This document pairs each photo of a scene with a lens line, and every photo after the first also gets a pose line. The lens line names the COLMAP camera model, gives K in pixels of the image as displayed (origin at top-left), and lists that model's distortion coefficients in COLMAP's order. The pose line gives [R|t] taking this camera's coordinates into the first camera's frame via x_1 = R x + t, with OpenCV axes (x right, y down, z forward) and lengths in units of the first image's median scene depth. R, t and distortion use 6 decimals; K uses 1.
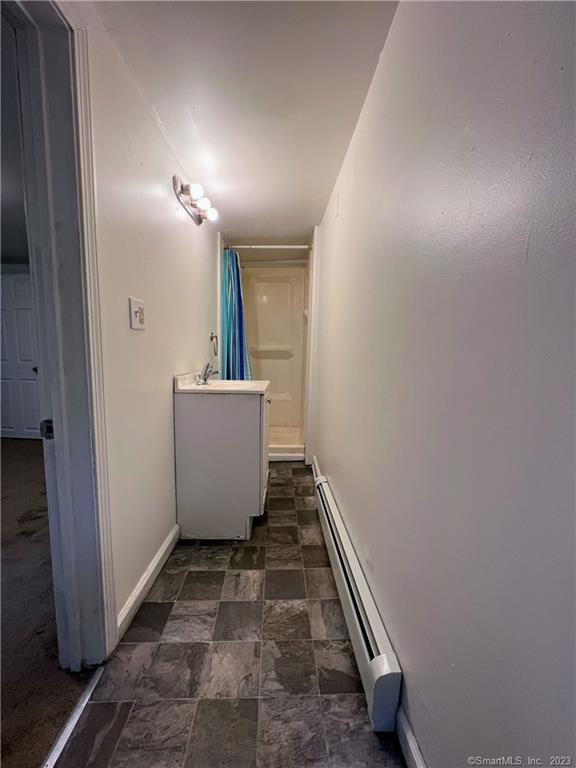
lens RADIAL K [[307.7, 0, 283.8], [0, 307.7, 388.0], [0, 0, 1]] dist [-0.001026, -0.000143]
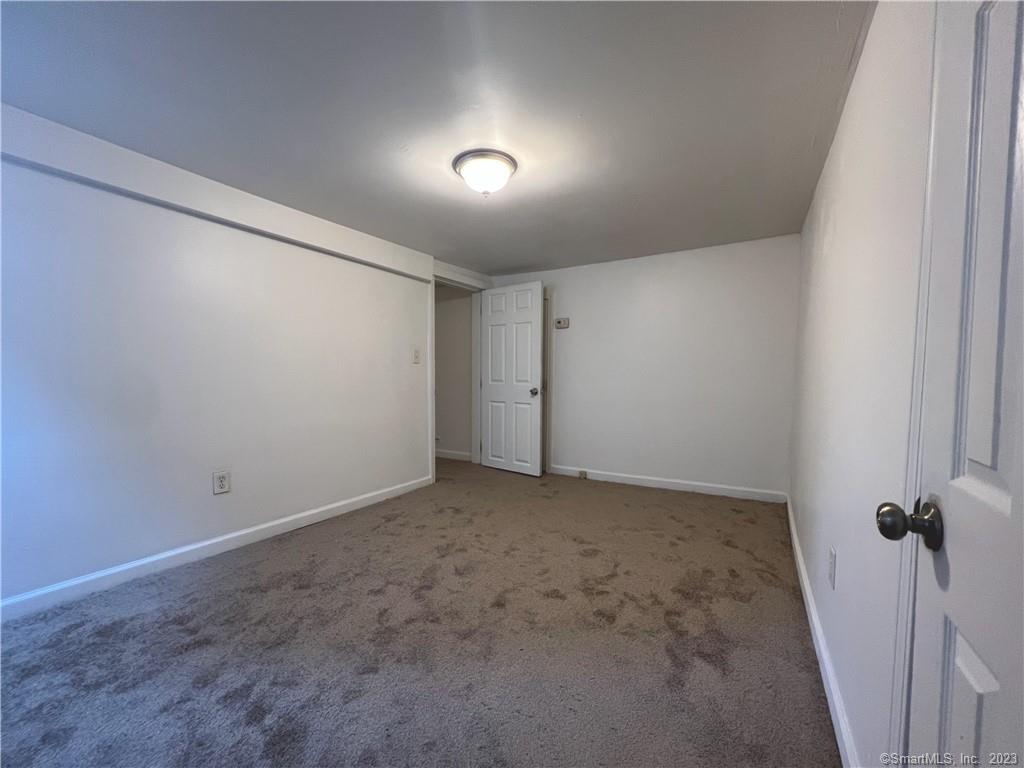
lens RADIAL K [[409.0, 0, 513.6], [0, 409.0, 384.7], [0, 0, 1]] dist [0.000095, 0.000009]
pose [[0.857598, 0.013604, -0.514140, -0.265113], [-0.058054, 0.995822, -0.070487, 0.003511], [0.511033, 0.090297, 0.854805, 0.003863]]
